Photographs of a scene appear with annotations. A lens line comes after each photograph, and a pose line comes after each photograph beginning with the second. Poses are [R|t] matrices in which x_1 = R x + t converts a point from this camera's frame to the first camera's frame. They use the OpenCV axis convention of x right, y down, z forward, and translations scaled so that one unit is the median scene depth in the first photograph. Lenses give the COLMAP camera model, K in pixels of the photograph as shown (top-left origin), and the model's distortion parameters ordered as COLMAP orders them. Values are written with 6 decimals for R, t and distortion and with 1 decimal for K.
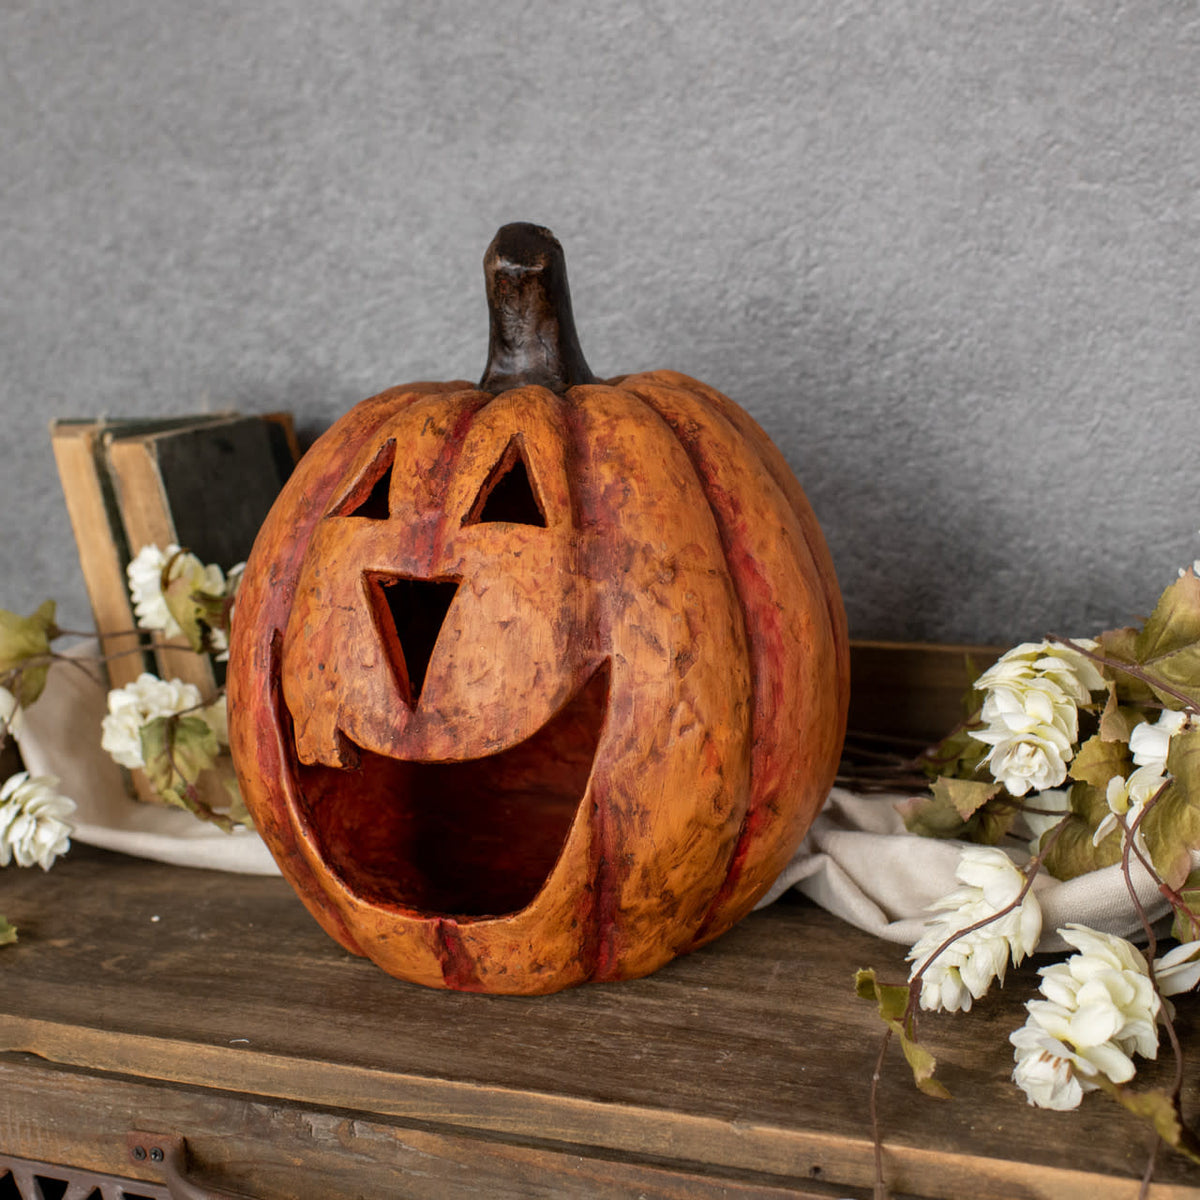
lens RADIAL K [[2041.7, 0, 598.6], [0, 2041.7, 600.2], [0, 0, 1]] dist [-0.088795, 0.000000]
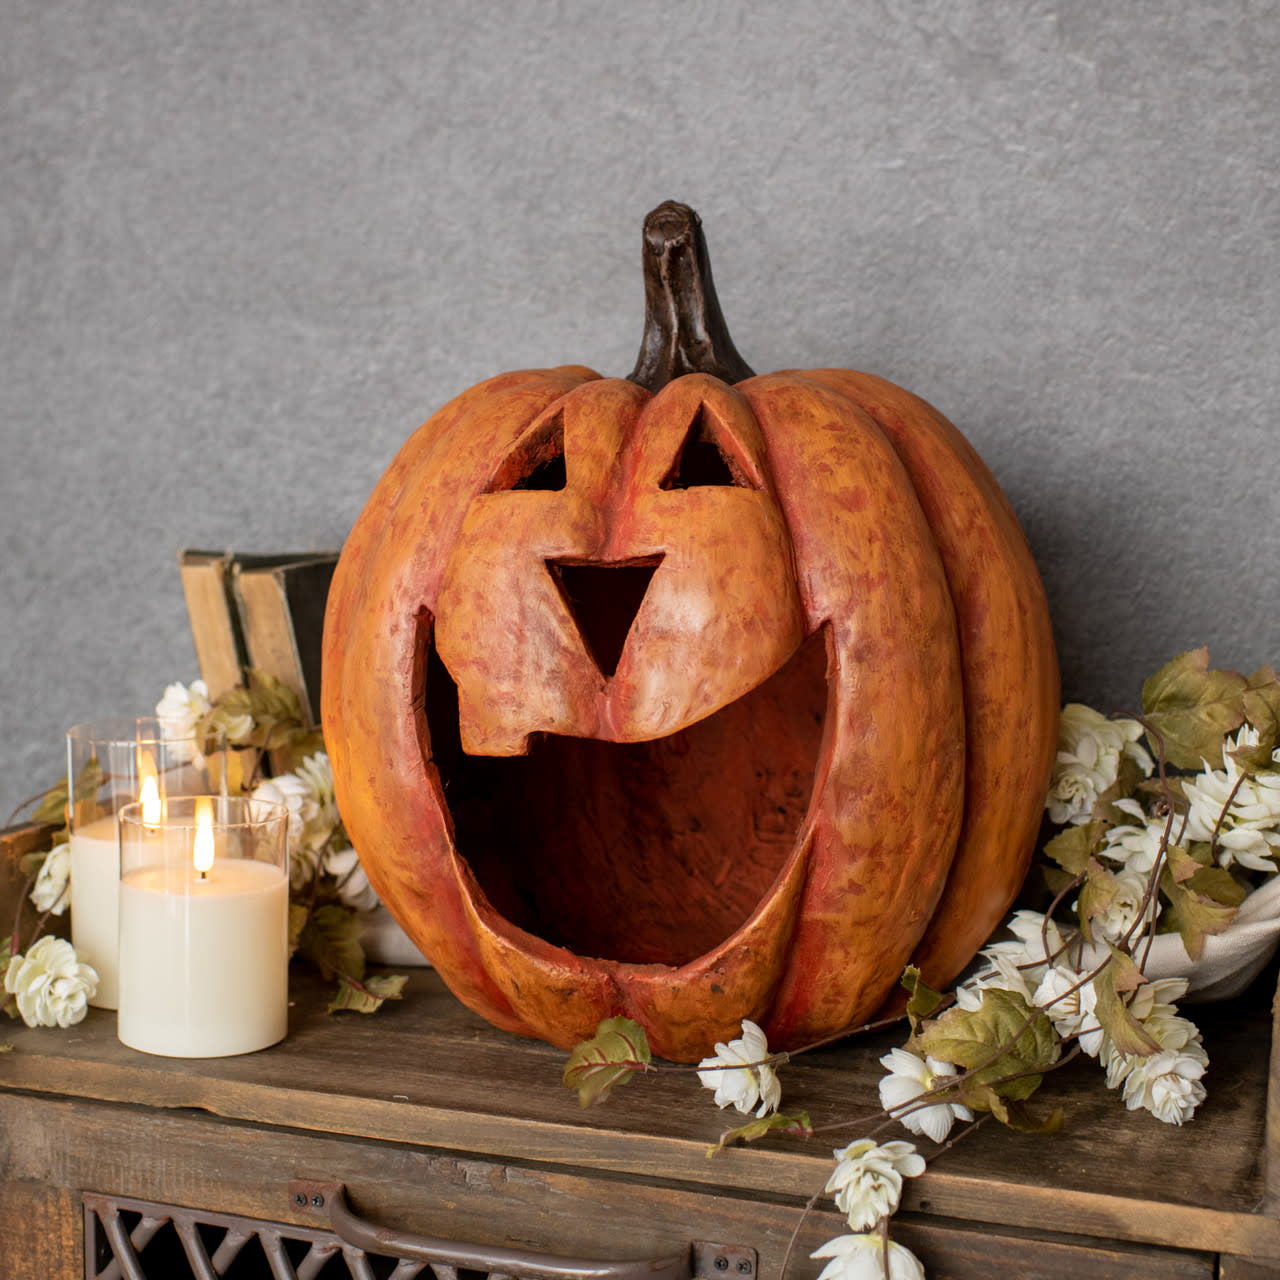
lens RADIAL K [[2177.8, 0, 641.4], [0, 2177.8, 639.6], [0, 0, 1]] dist [-0.088795, 0.000000]
pose [[0.998038, 0.037060, 0.050466, -0.085218], [-0.033213, 0.996626, -0.075057, 0.038384], [-0.053077, 0.073234, 0.995901, -0.161508]]
